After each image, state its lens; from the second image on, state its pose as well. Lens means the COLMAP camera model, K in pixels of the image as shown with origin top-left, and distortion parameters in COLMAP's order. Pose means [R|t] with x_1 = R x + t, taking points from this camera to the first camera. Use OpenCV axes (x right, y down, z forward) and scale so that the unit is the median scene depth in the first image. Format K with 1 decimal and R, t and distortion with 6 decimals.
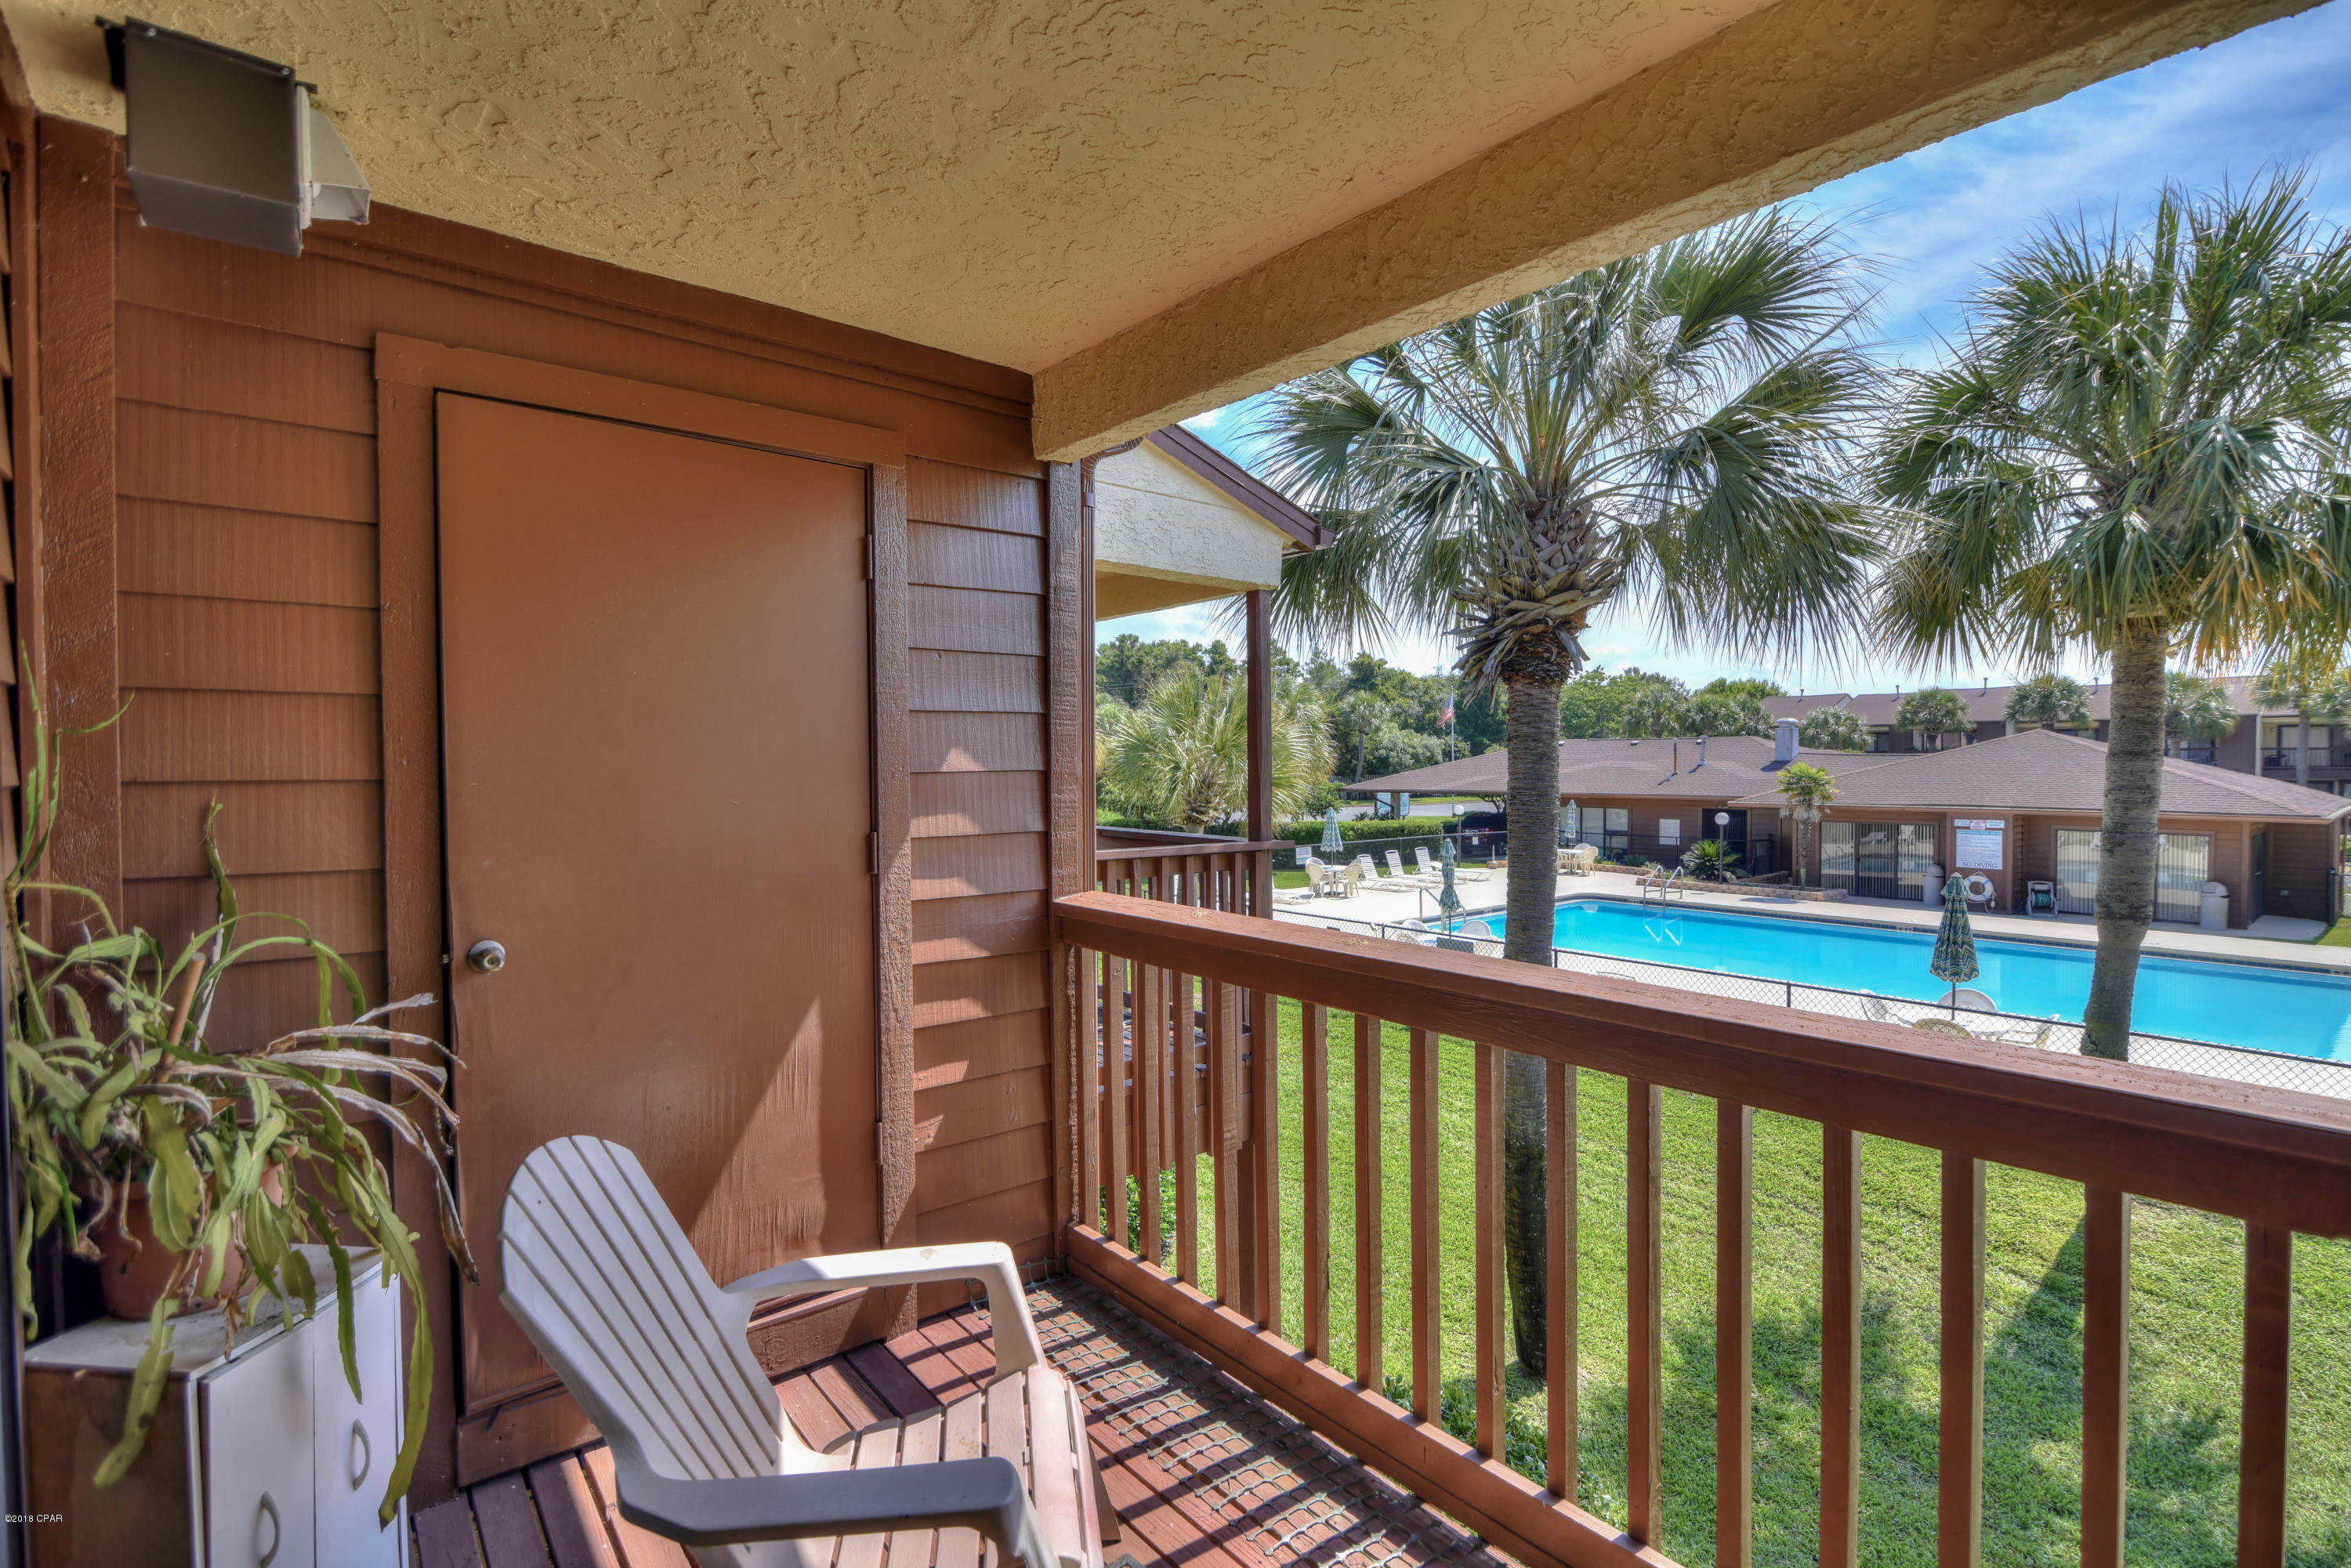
lens RADIAL K [[1081.9, 0, 1180.5], [0, 1081.9, 782.6], [0, 0, 1]] dist [-0.019929, 0.002571]
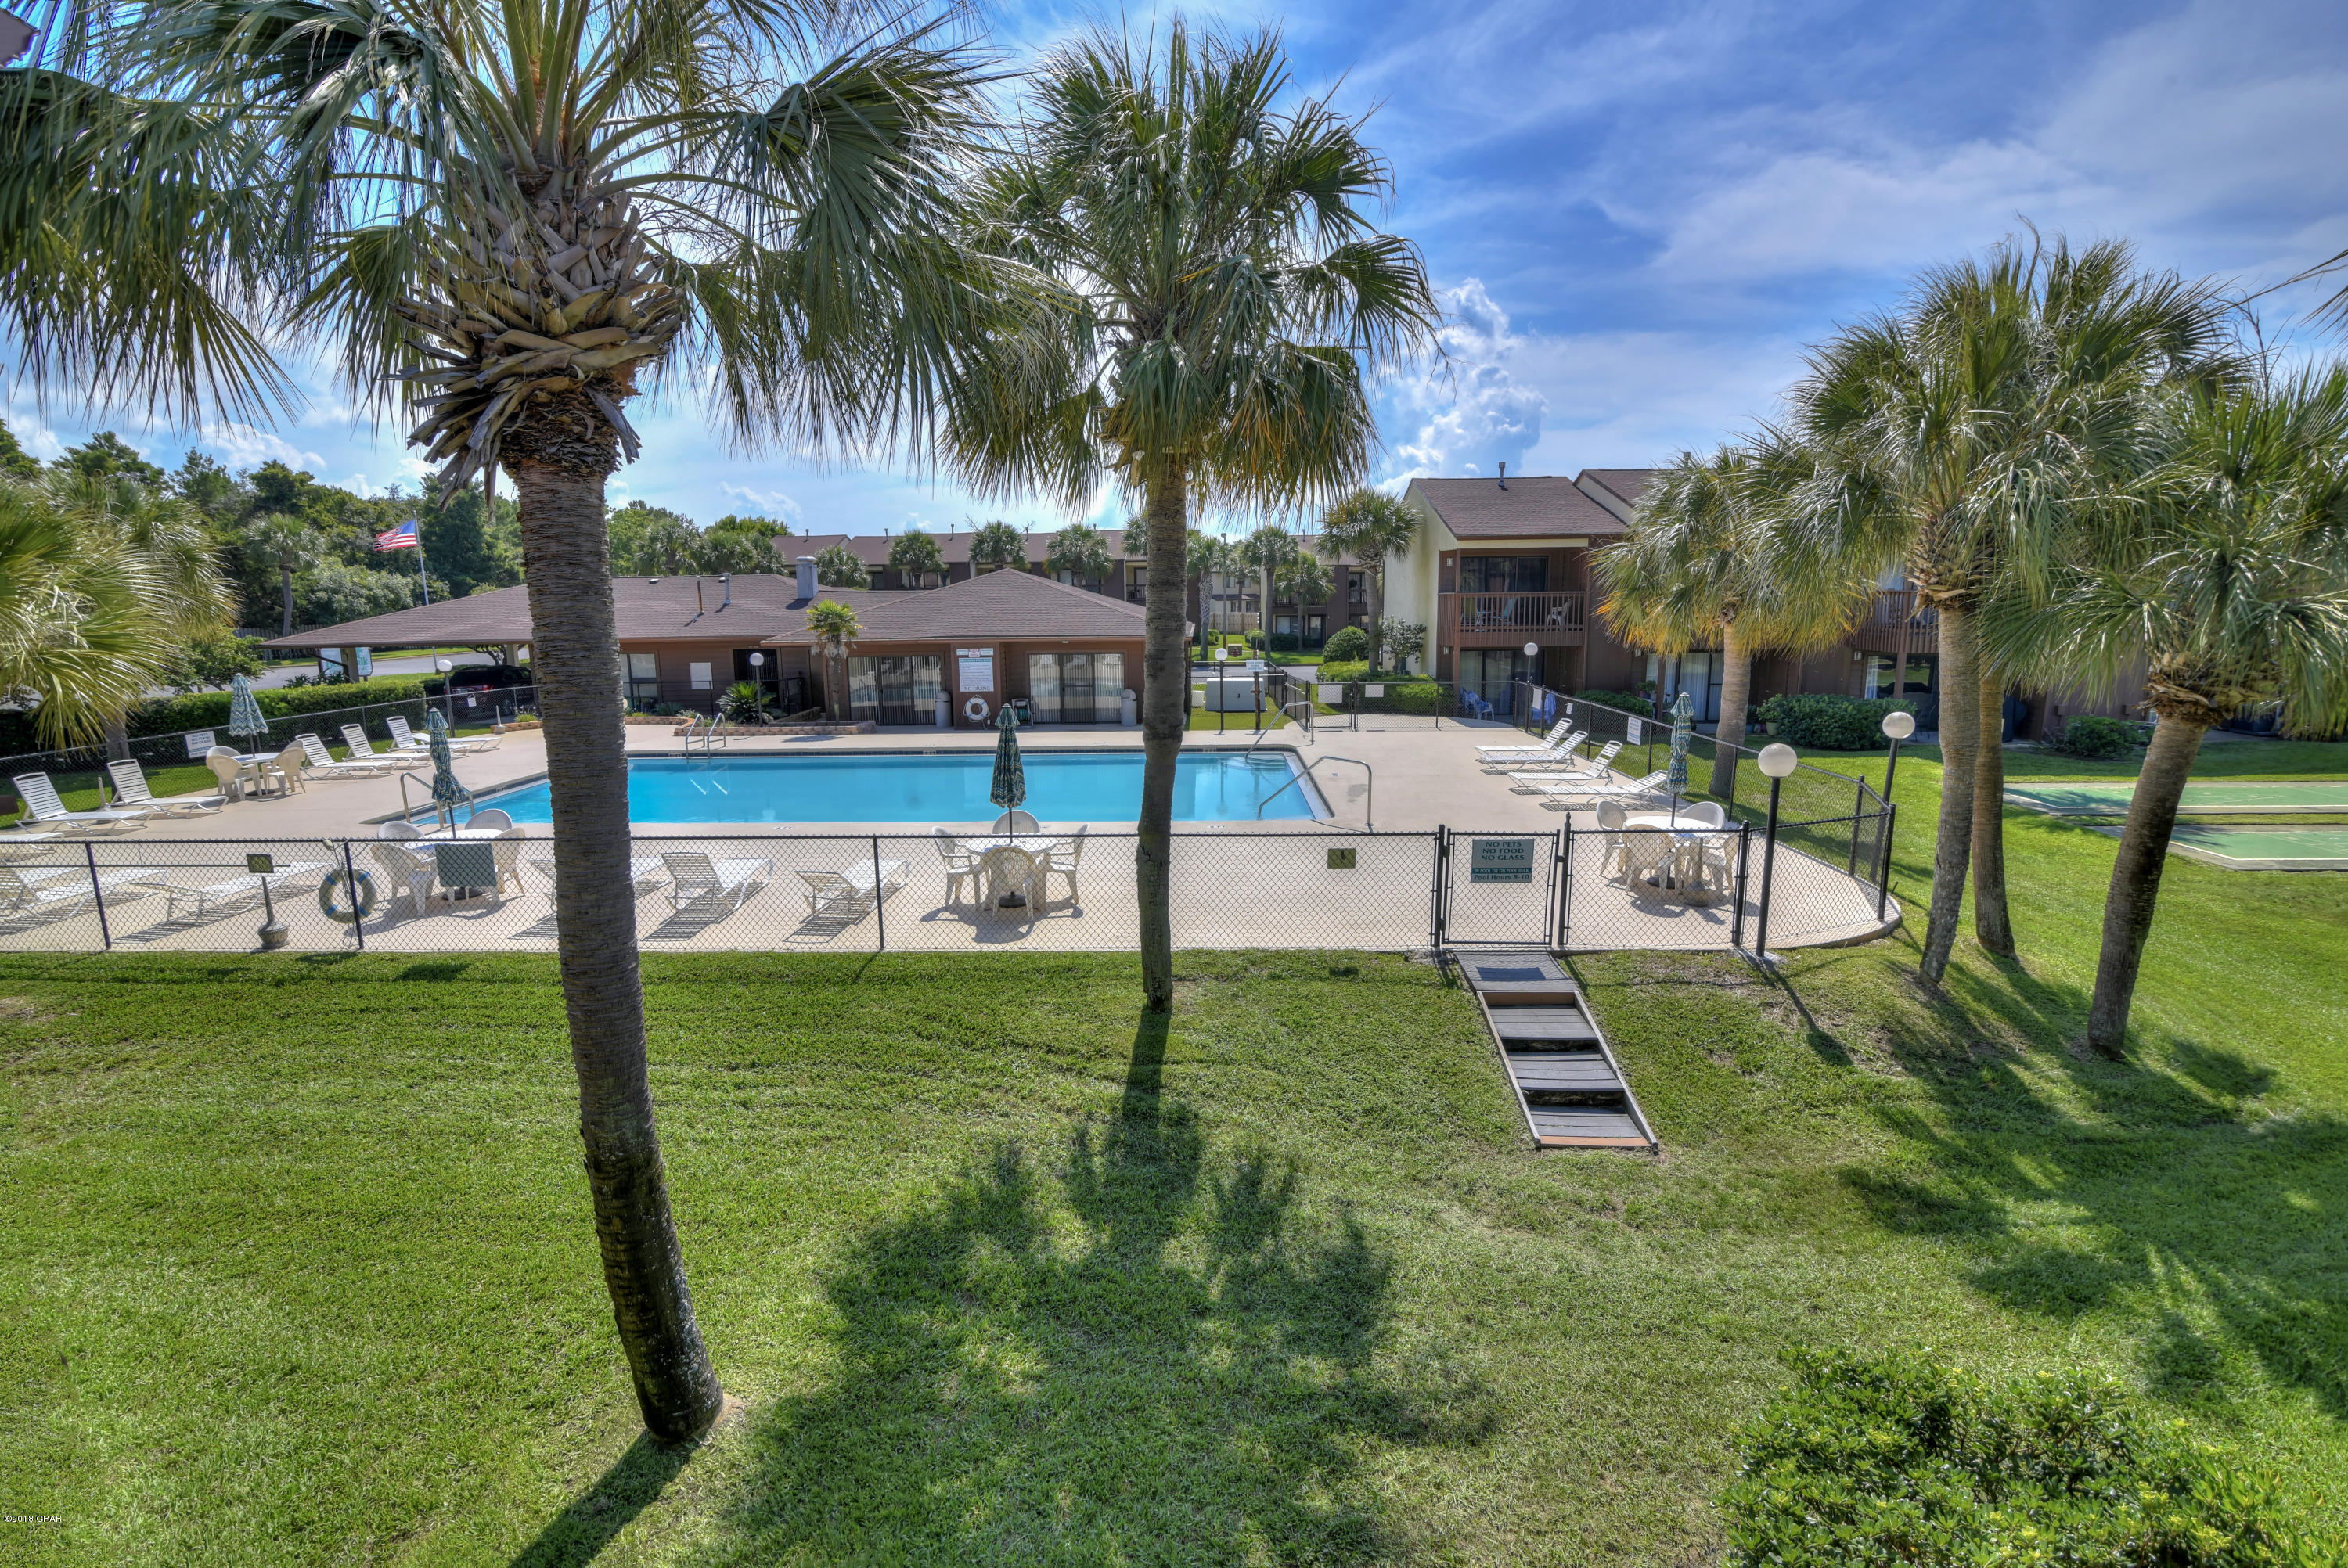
lens RADIAL K [[1080.4, 0, 1163.1], [0, 1080.4, 780.7], [0, 0, 1]] dist [-0.019929, 0.002571]
pose [[0.665326, -0.134254, 0.734383, 0.063962], [0.026696, 0.987347, 0.156314, -0.001492], [-0.746076, -0.084394, 0.660491, 0.258965]]
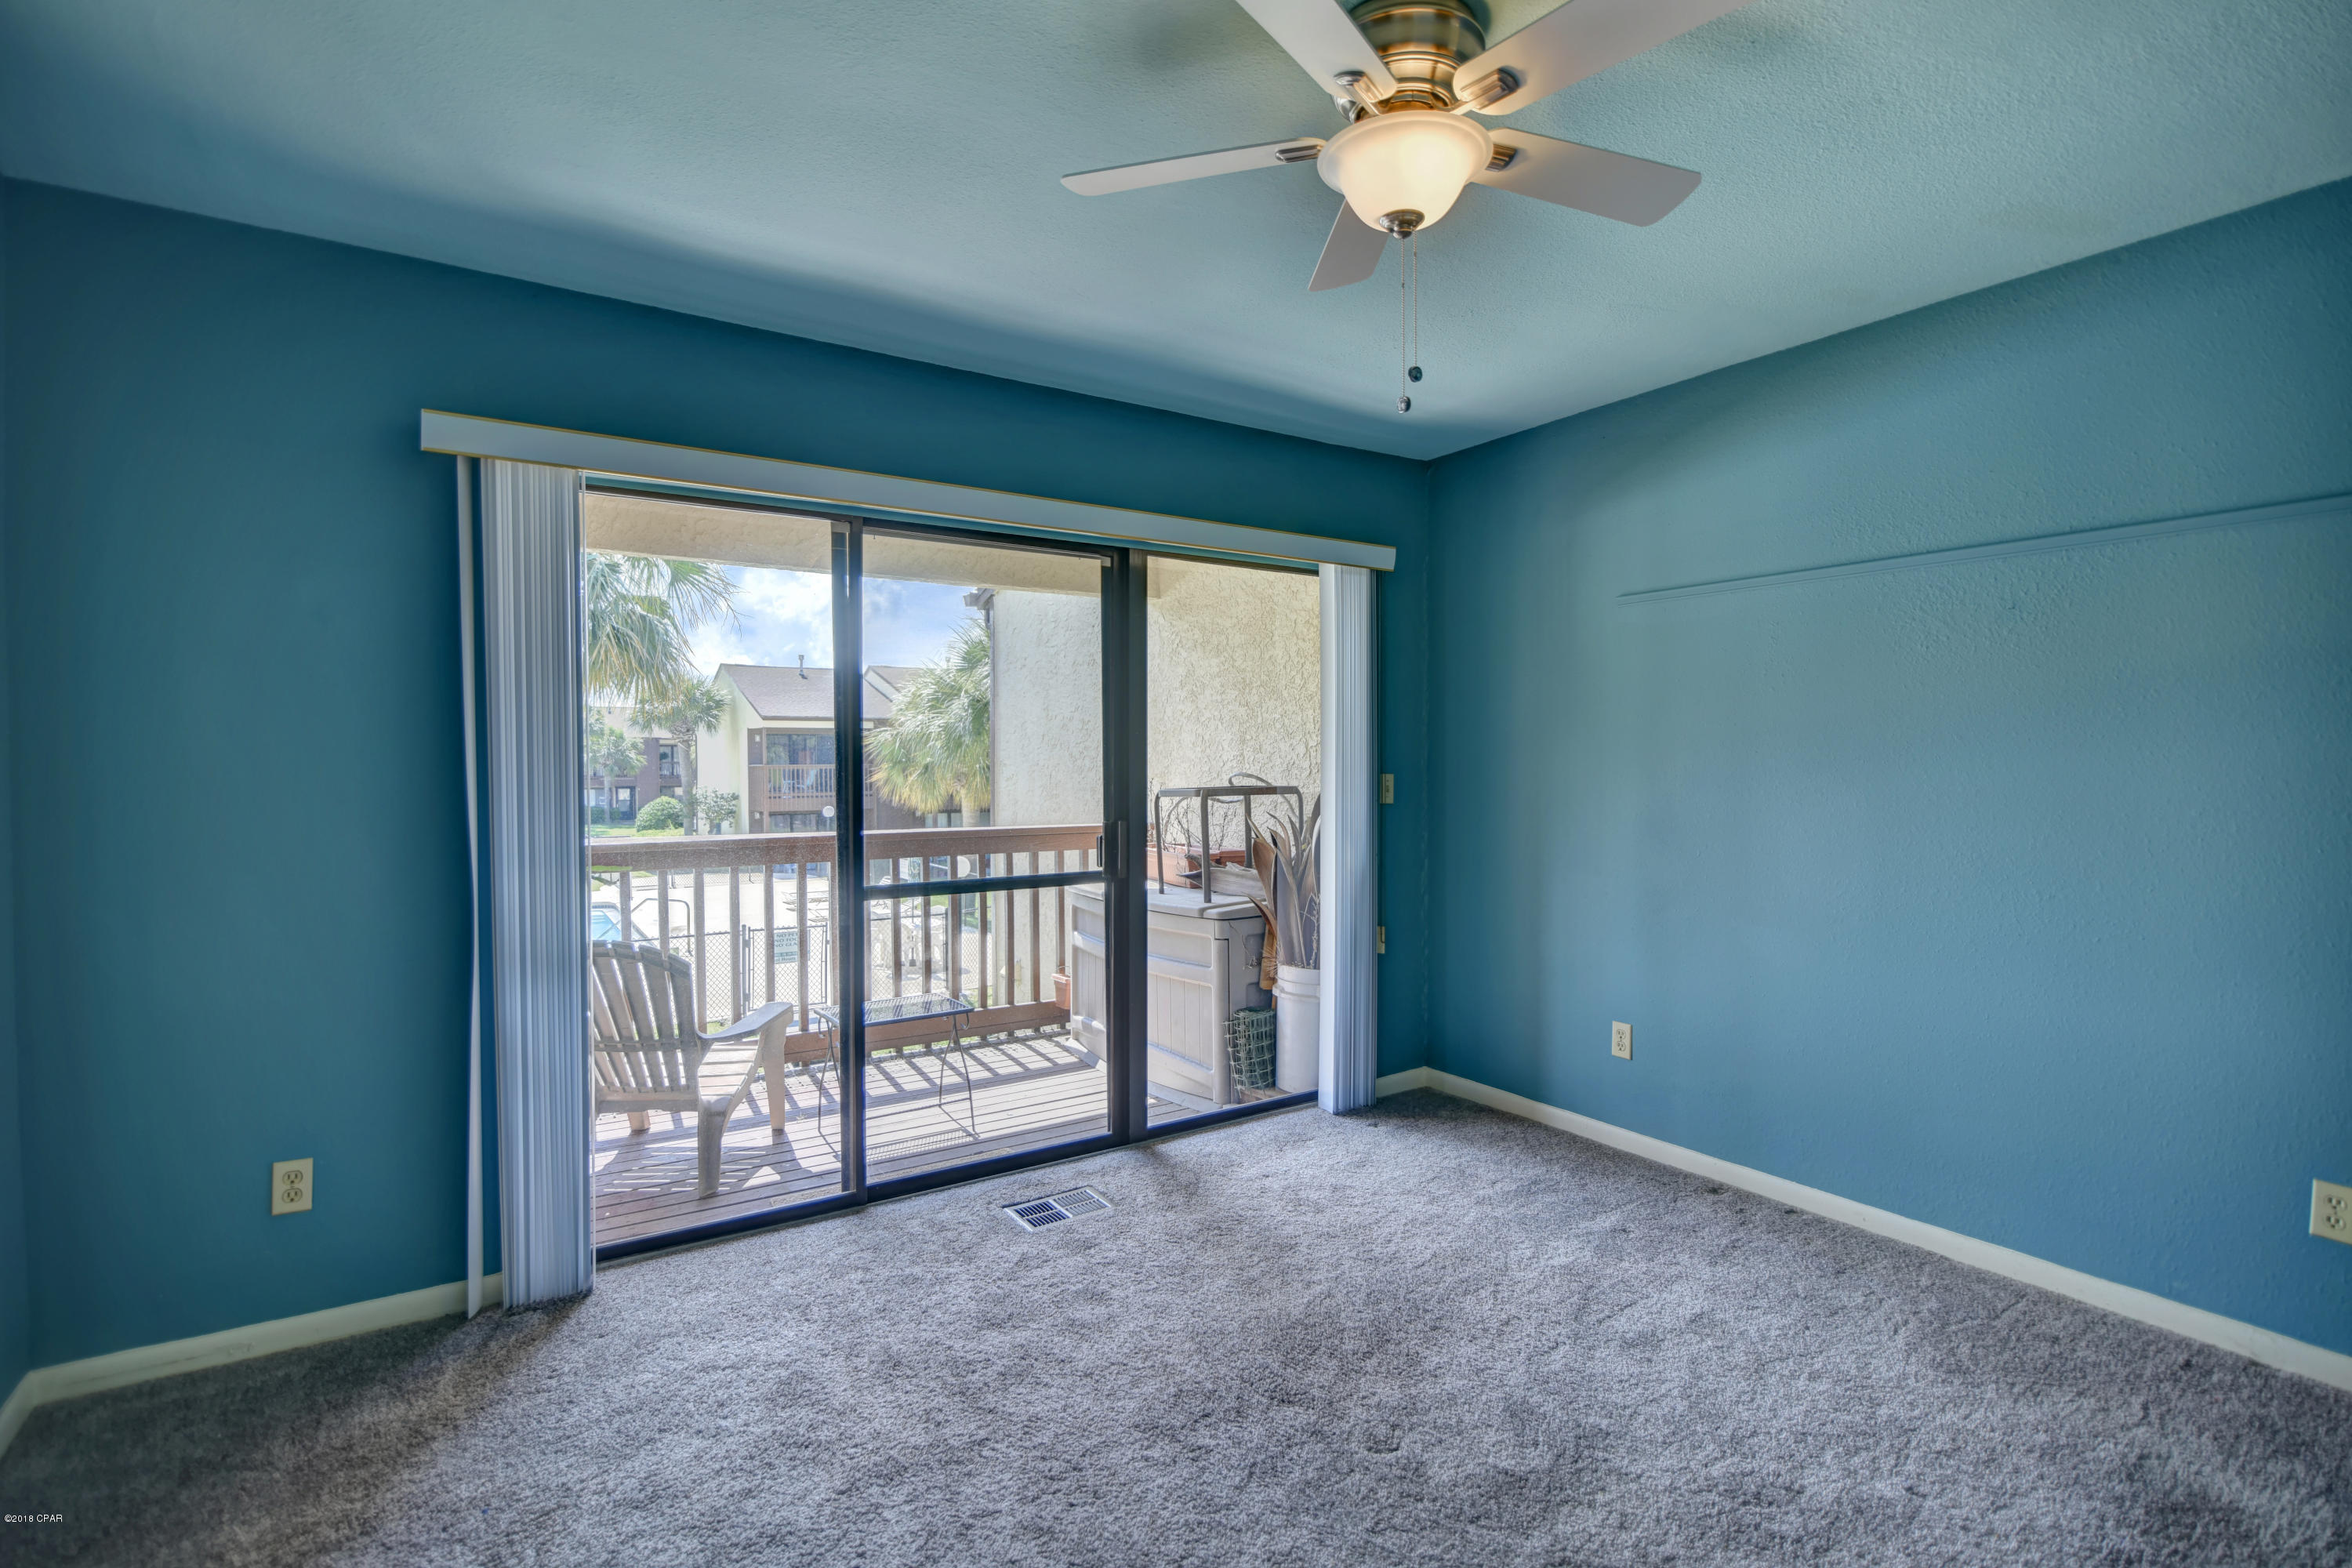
lens RADIAL K [[1082.4, 0, 1156.1], [0, 1082.4, 782.0], [0, 0, 1]] dist [-0.019929, 0.002571]
pose [[0.127023, -0.018116, 0.991734, -0.470477], [0.024555, 0.999584, 0.015114, 0.007620], [-0.991596, 0.022433, 0.127415, -0.058187]]
